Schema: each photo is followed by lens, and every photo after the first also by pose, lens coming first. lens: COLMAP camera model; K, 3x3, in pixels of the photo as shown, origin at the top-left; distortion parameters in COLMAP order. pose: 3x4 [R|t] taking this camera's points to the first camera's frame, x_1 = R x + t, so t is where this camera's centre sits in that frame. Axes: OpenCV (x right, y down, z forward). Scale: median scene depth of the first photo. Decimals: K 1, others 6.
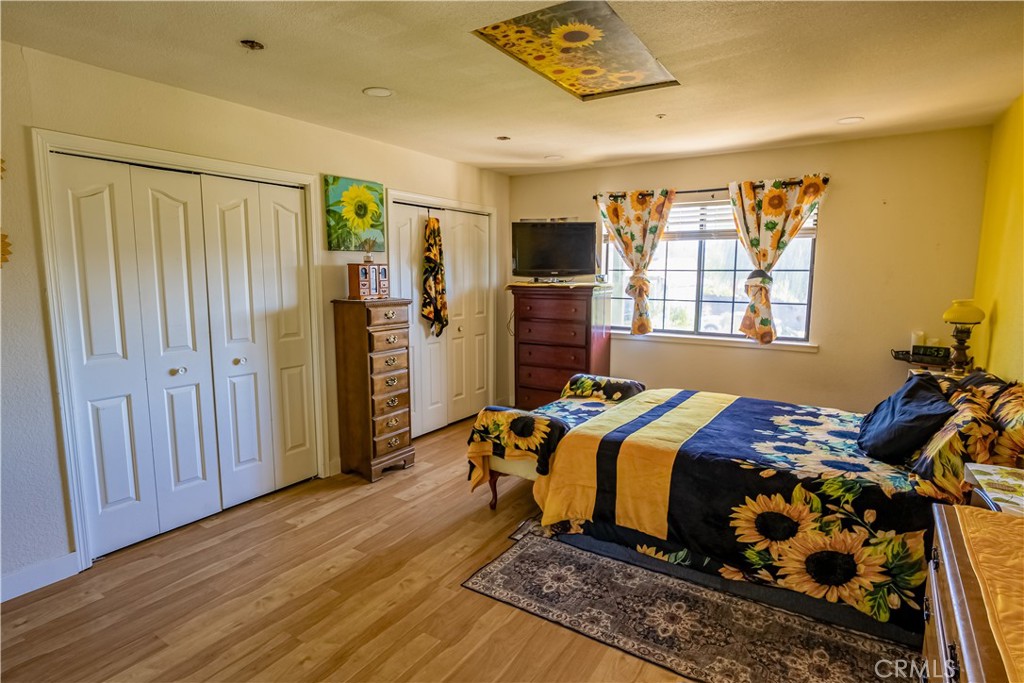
lens RADIAL K [[533.1, 0, 512.0], [0, 533.1, 341.5], [0, 0, 1]] dist [-0.023782, 0.006476]
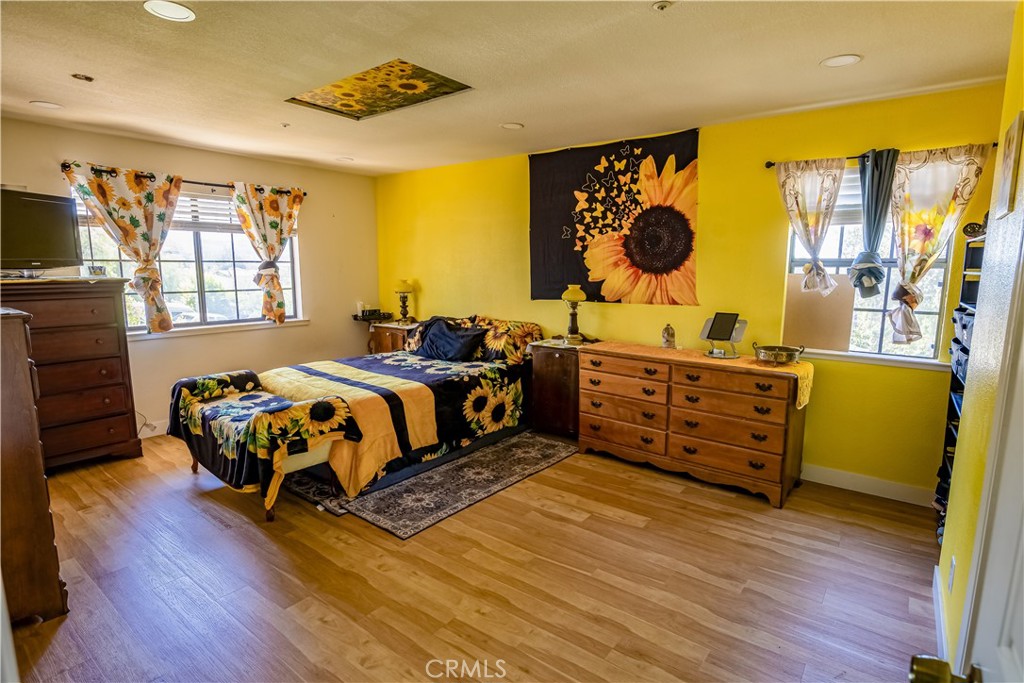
lens RADIAL K [[533.1, 0, 512.0], [0, 533.1, 341.5], [0, 0, 1]] dist [-0.023782, 0.006476]
pose [[0.080507, -0.139909, 0.986886, -0.928330], [0.122076, 0.984030, 0.129545, -0.062873], [-0.989250, 0.110046, 0.096301, 0.501560]]
